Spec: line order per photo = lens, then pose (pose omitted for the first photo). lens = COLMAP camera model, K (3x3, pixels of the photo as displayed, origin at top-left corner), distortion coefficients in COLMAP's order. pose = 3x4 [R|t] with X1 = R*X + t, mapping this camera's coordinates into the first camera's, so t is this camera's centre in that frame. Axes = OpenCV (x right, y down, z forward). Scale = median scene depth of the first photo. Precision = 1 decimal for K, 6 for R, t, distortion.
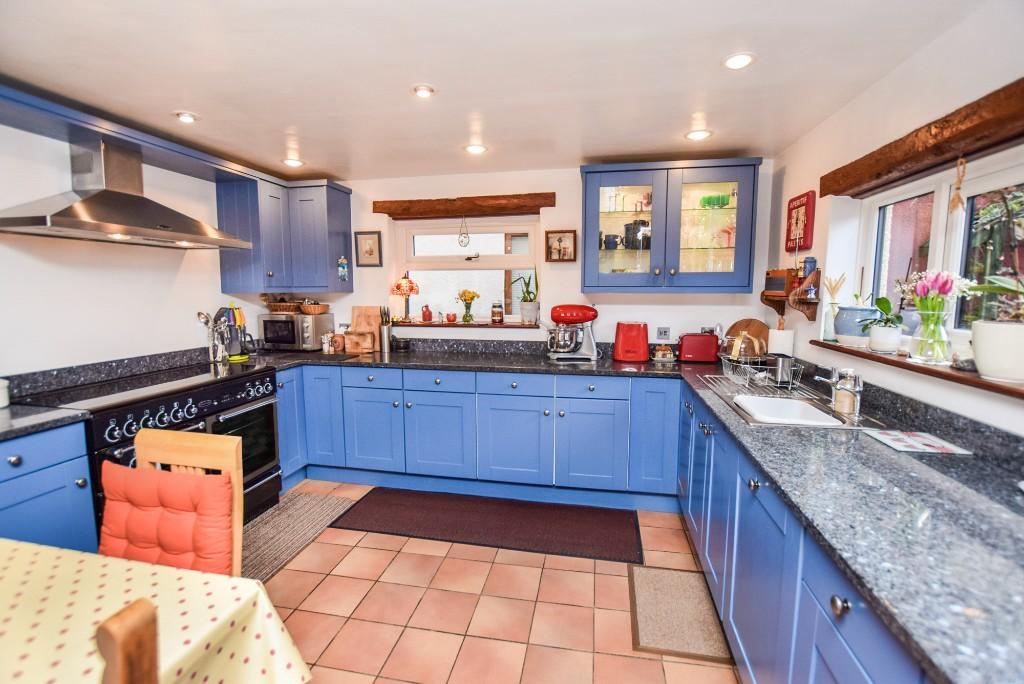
lens RADIAL K [[483.4, 0, 512.0], [0, 483.4, 342.0], [0, 0, 1]] dist [-0.001280, -0.000037]
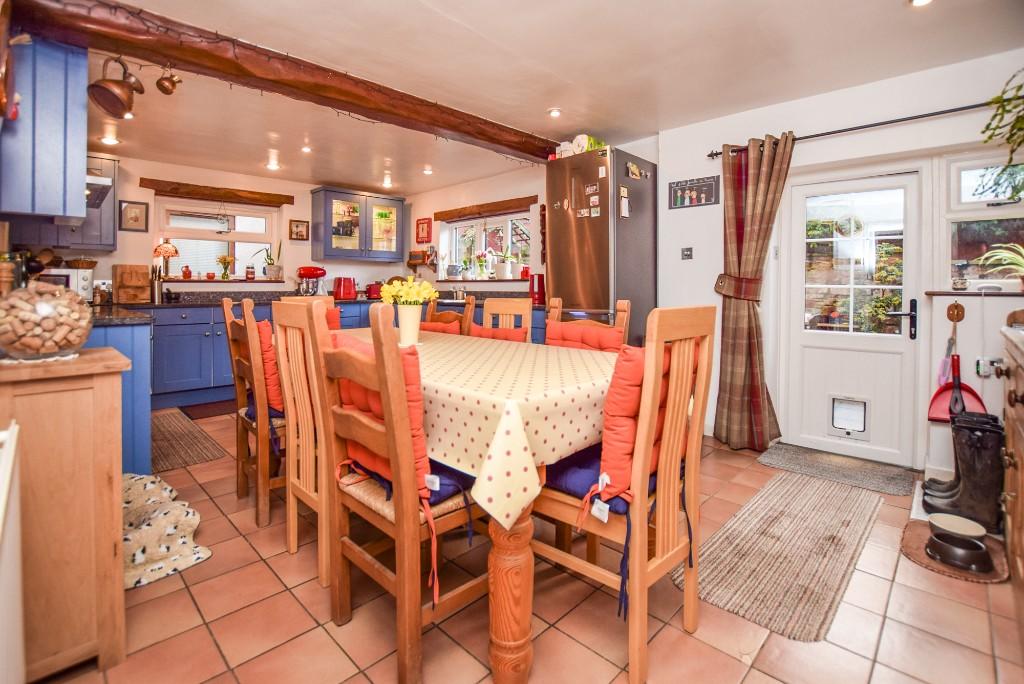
lens RADIAL K [[466.5, 0, 512.0], [0, 466.5, 342.0], [0, 0, 1]] dist [0.000220, -0.000017]
pose [[0.553355, -0.099987, 0.826923, -0.835691], [0.094386, 0.993902, 0.057016, 0.151735], [-0.827581, 0.046499, 0.559418, -0.441901]]
